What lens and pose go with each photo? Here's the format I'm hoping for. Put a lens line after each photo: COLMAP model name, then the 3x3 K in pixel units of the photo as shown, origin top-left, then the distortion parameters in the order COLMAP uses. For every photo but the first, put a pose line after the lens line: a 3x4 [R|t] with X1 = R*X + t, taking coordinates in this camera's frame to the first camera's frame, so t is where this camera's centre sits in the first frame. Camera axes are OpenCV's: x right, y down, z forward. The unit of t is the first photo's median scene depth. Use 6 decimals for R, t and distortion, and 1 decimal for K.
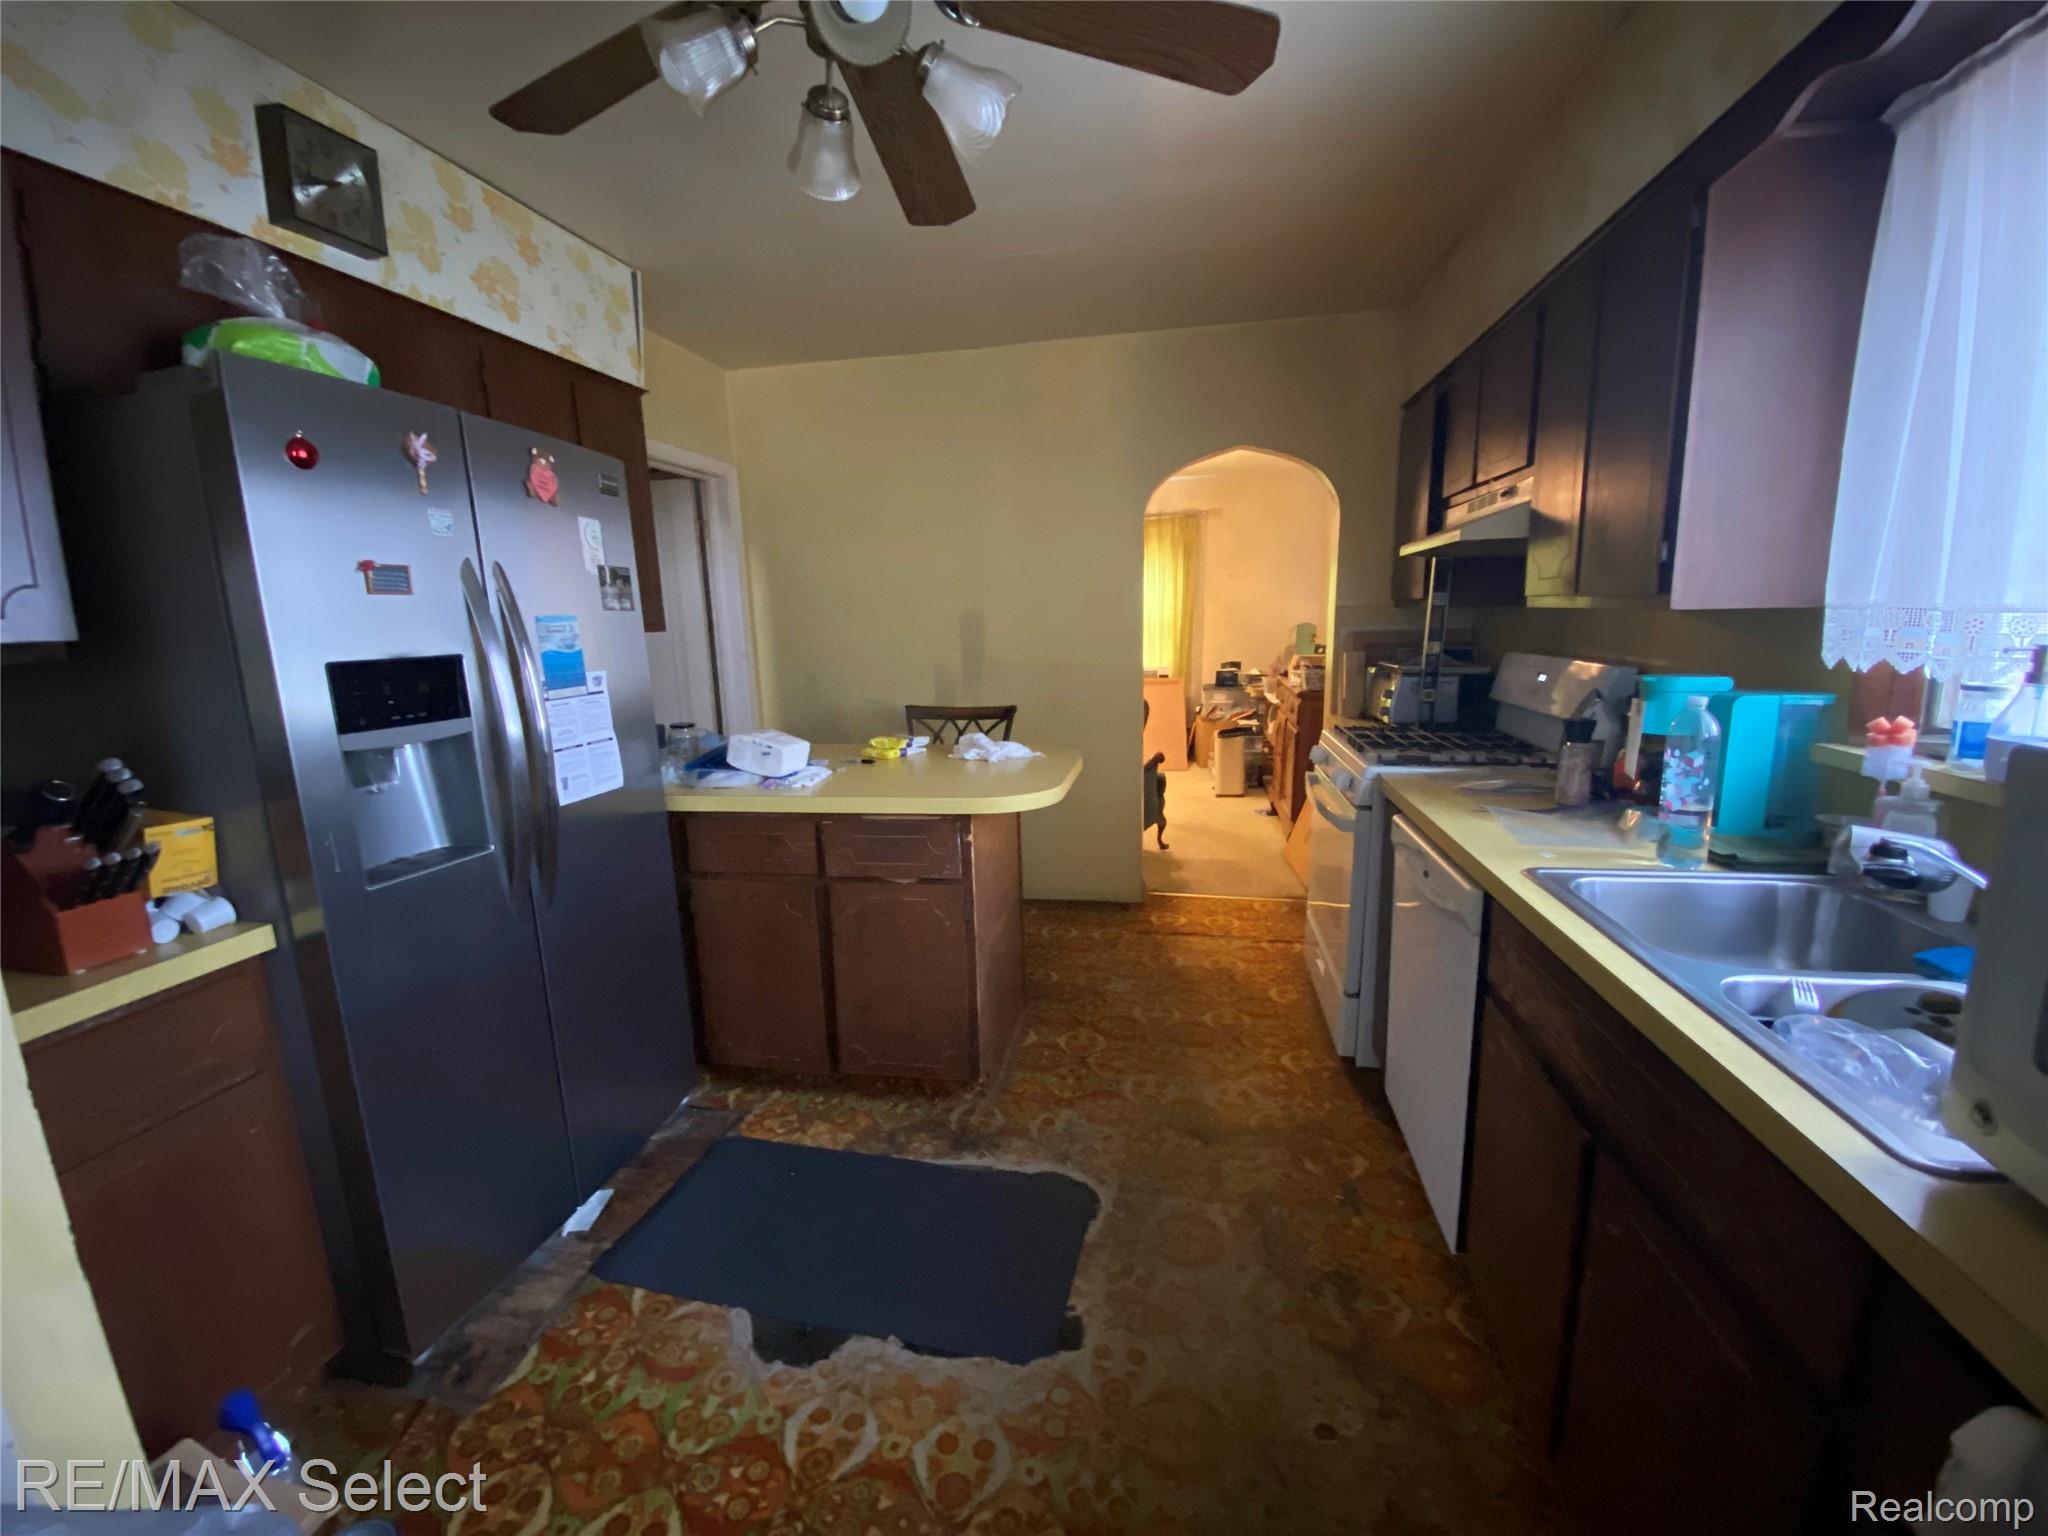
lens RADIAL K [[895.7, 0, 1024.0], [0, 895.7, 768.0], [0, 0, 1]] dist [0.148479, -0.086974]
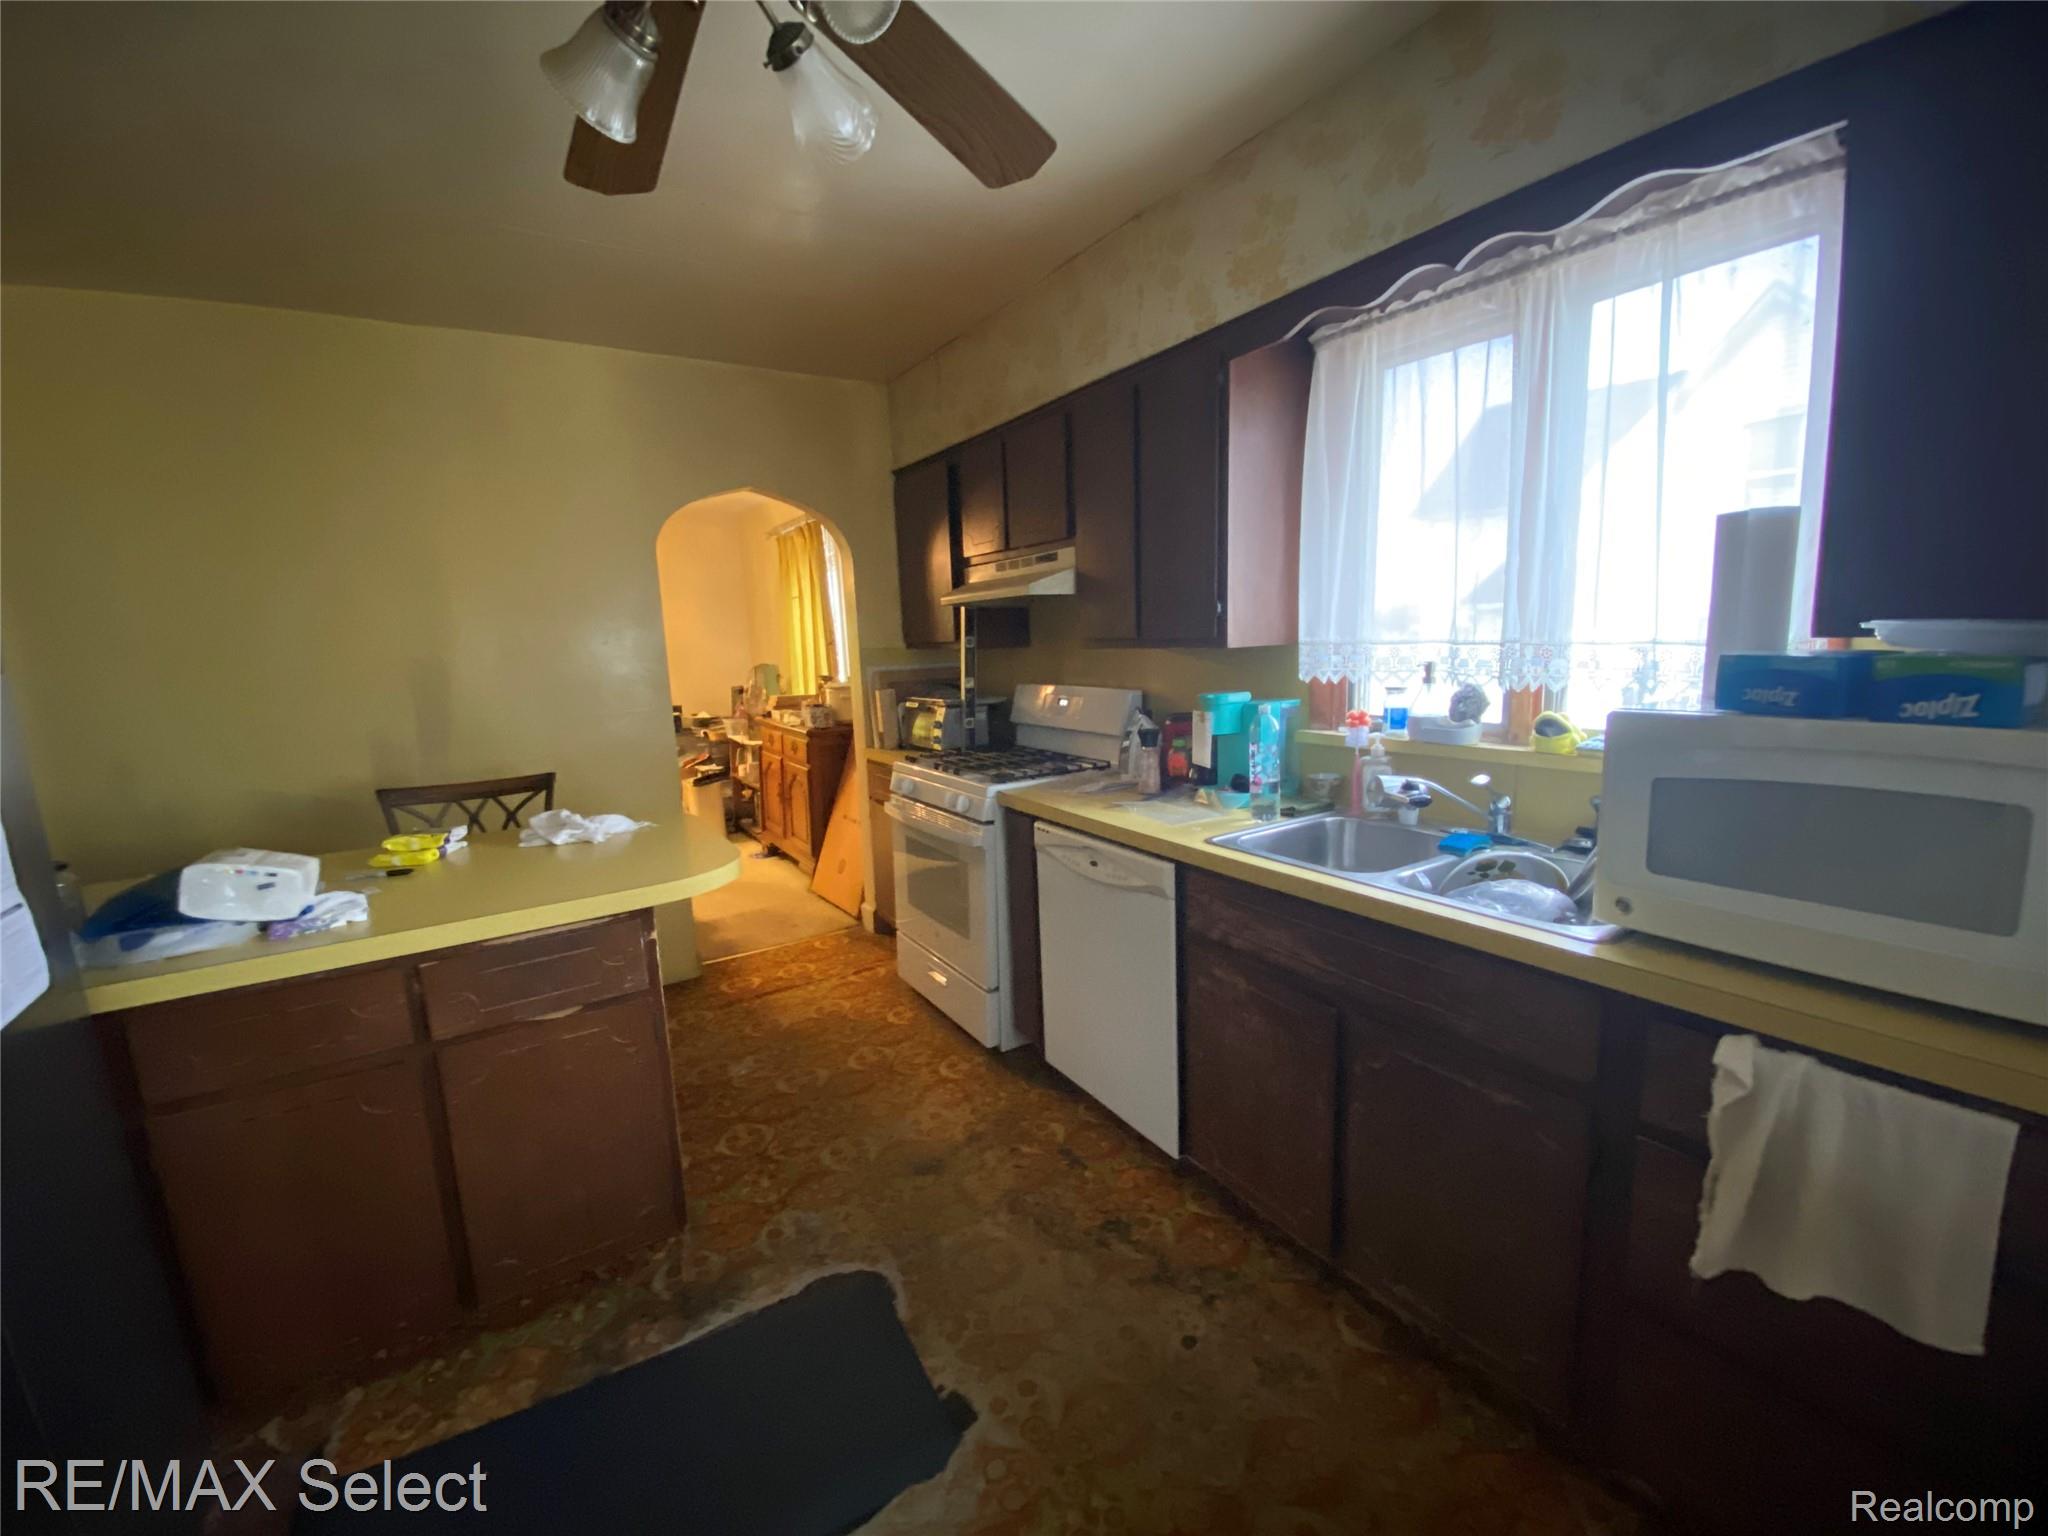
lens RADIAL K [[895.7, 0, 1024.0], [0, 895.7, 768.0], [0, 0, 1]] dist [0.148479, -0.086974]
pose [[0.730291, -0.112657, 0.673783, -0.331221], [0.141361, 0.989882, 0.012293, -0.030883], [-0.668350, 0.086269, 0.738827, 0.134489]]
